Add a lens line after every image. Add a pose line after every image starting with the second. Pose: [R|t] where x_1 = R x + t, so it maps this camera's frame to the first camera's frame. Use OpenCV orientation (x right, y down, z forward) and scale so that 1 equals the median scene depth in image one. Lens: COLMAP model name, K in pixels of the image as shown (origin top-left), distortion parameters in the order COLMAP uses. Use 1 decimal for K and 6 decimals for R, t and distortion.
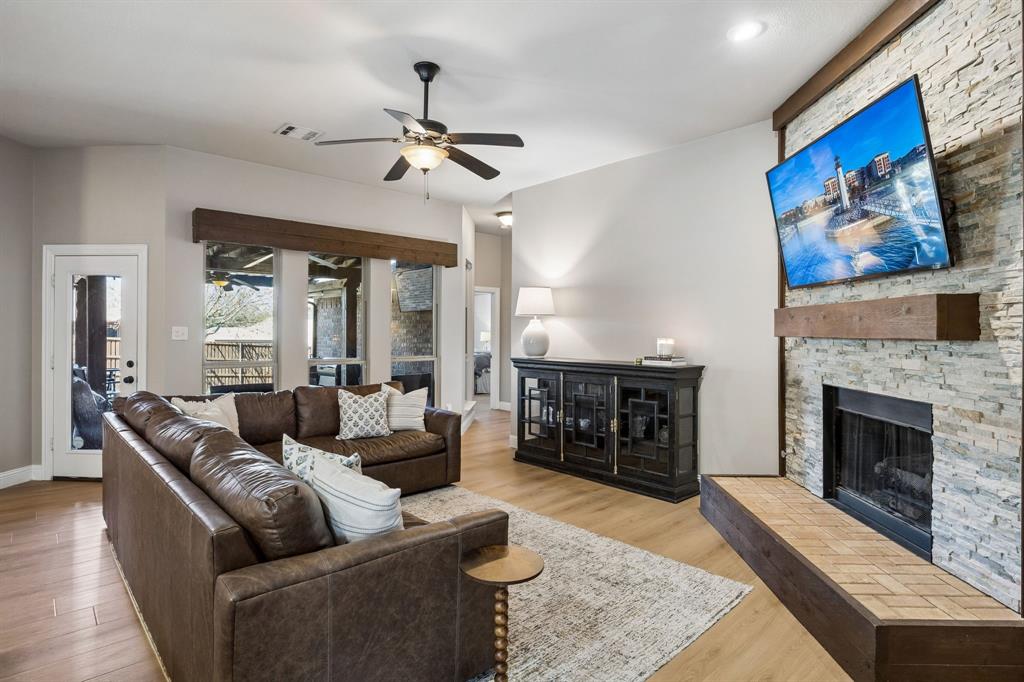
lens RADIAL K [[531.1, 0, 517.9], [0, 531.1, 328.2], [0, 0, 1]] dist [-0.002879, -0.001196]
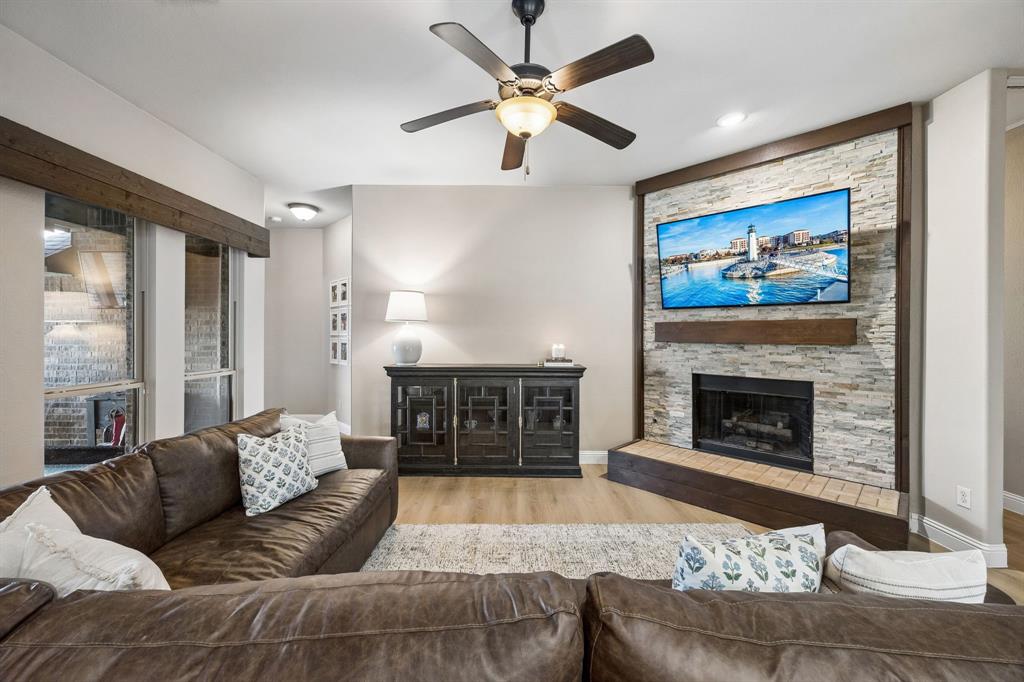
lens RADIAL K [[399.6, 0, 511.3], [0, 399.6, 336.2], [0, 0, 1]] dist [0.001065, -0.000006]
pose [[0.685040, -0.000615, 0.728505, -0.464368], [-0.006547, 0.999954, 0.007000, -0.003872], [-0.728476, -0.009565, 0.685004, 0.459970]]
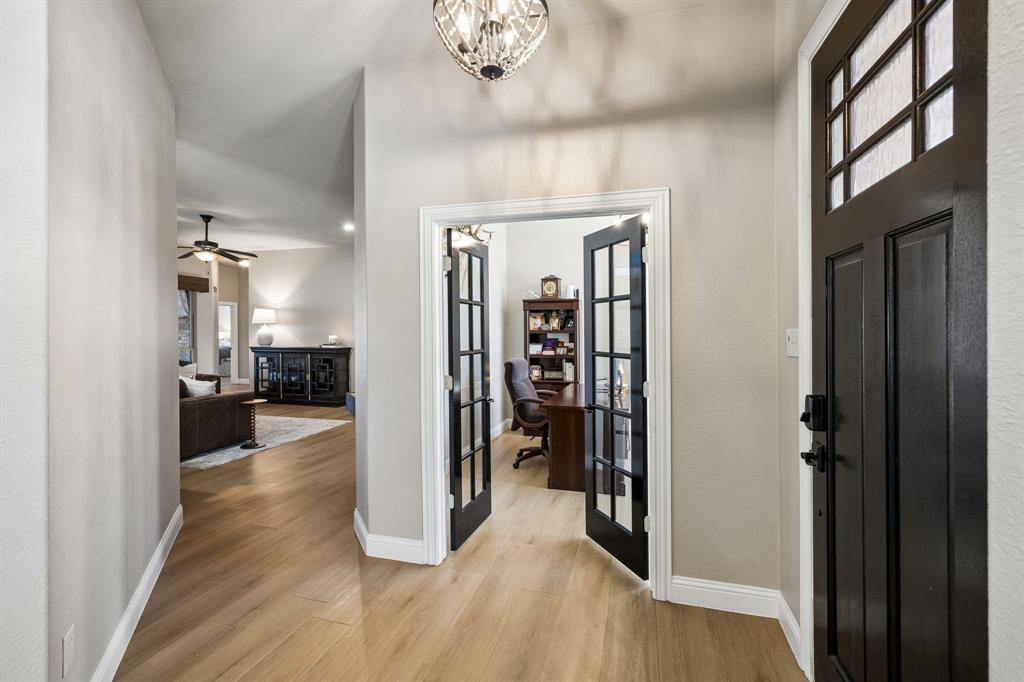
lens RADIAL K [[438.4, 0, 520.2], [0, 438.4, 336.2], [0, 0, 1]] dist [-0.000661, -0.000208]
pose [[0.849233, -0.010610, 0.527911, -0.022525], [-0.000248, 0.999790, 0.020492, -0.015041], [-0.528017, -0.017534, 0.849052, -0.966885]]
